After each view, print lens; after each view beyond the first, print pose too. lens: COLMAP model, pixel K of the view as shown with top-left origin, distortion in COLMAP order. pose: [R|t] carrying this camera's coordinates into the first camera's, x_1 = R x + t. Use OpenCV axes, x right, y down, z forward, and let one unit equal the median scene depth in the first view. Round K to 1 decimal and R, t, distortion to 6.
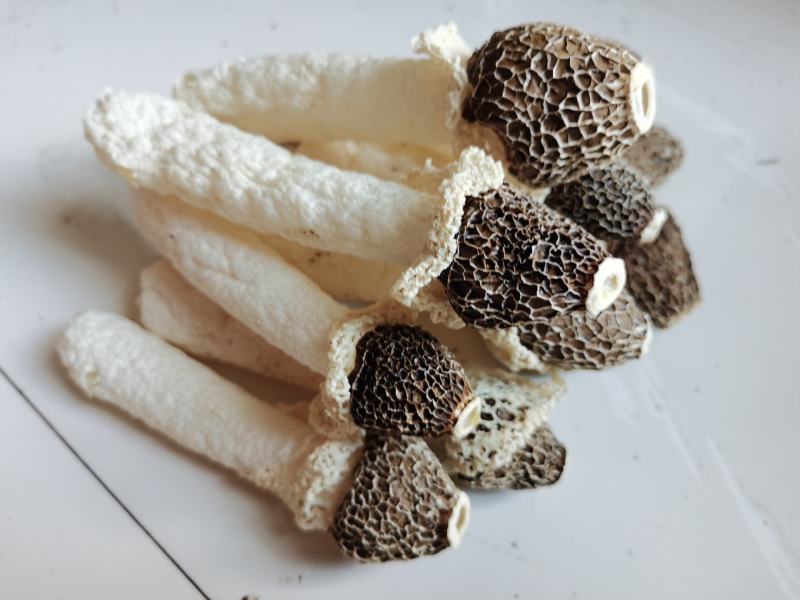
lens RADIAL K [[638.2, 0, 401.7], [0, 638.2, 298.9], [0, 0, 1]] dist [0.001576, -0.037334]
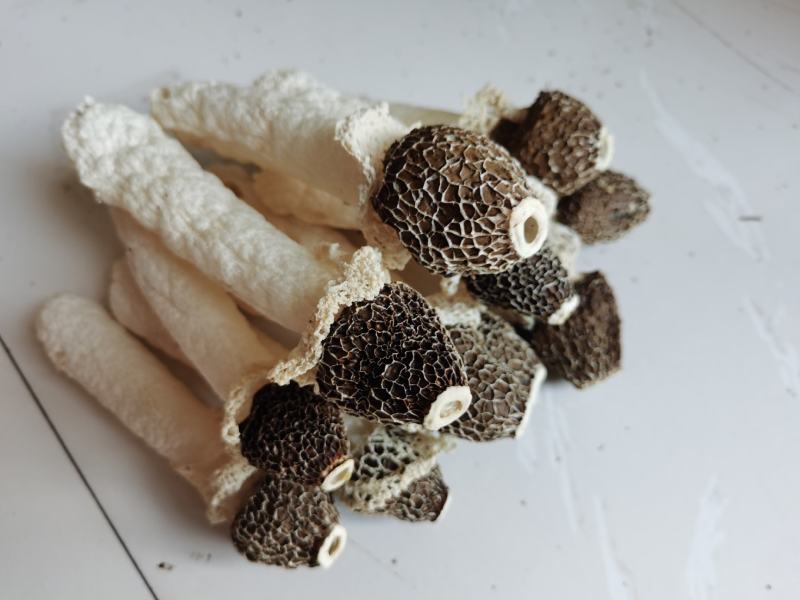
lens RADIAL K [[638.2, 0, 395.5], [0, 638.2, 300.2], [0, 0, 1]] dist [0.001576, -0.037334]
pose [[0.984776, 0.150102, -0.087664, 0.239973], [-0.134072, 0.976876, 0.166547, -0.302626], [0.110636, -0.152259, 0.982129, -0.059014]]
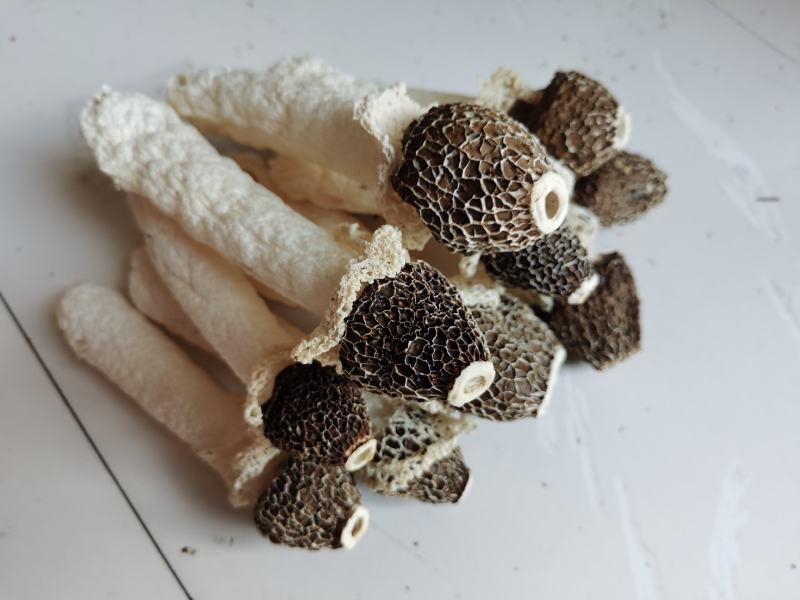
lens RADIAL K [[638.2, 0, 397.9], [0, 638.2, 300.6], [0, 0, 1]] dist [0.001576, -0.037334]
pose [[0.985522, 0.137538, -0.099150, 0.227768], [-0.119057, 0.977721, 0.172877, -0.272448], [0.120718, -0.158569, 0.979940, -0.067270]]
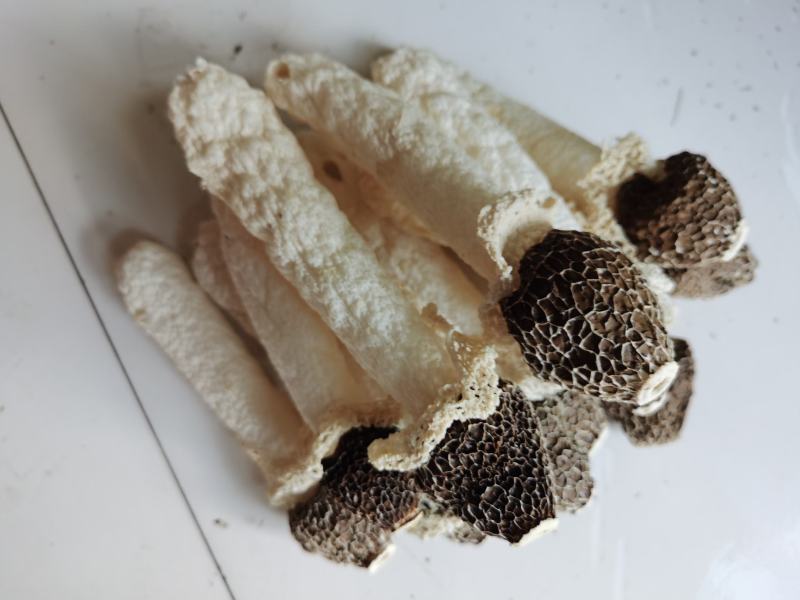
lens RADIAL K [[638.2, 0, 406.8], [0, 638.2, 297.3], [0, 0, 1]] dist [0.001576, -0.037334]
pose [[0.933659, 0.357582, -0.020379, -0.024084], [-0.319340, 0.856872, 0.404712, -0.635283], [0.162180, -0.371355, 0.914217, 0.038708]]
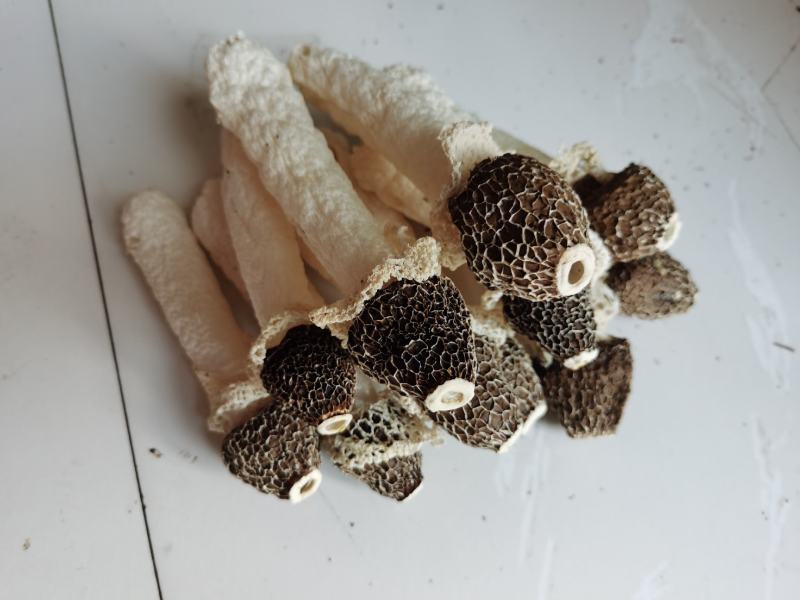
lens RADIAL K [[638.2, 0, 397.6], [0, 638.2, 297.9], [0, 0, 1]] dist [0.001576, -0.037334]
pose [[0.864937, 0.478952, -0.149963, 0.261822], [-0.456331, 0.874891, 0.162261, -0.274562], [0.208917, -0.071912, 0.975286, -0.175281]]
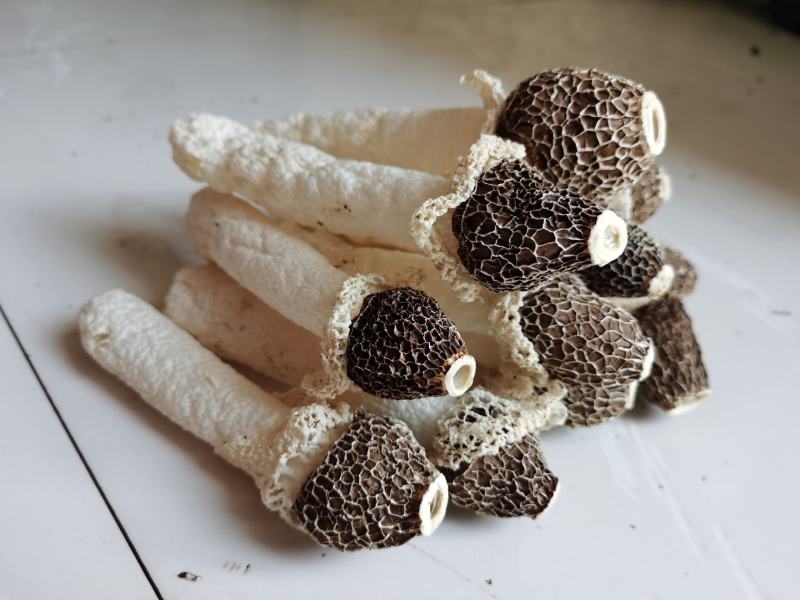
lens RADIAL K [[638.2, 0, 399.5], [0, 638.2, 308.9], [0, 0, 1]] dist [0.001576, -0.037334]
pose [[0.982687, 0.170907, -0.071536, 0.059135], [-0.185159, 0.919500, -0.346749, 0.419579], [0.006516, 0.353992, 0.935226, 0.034244]]
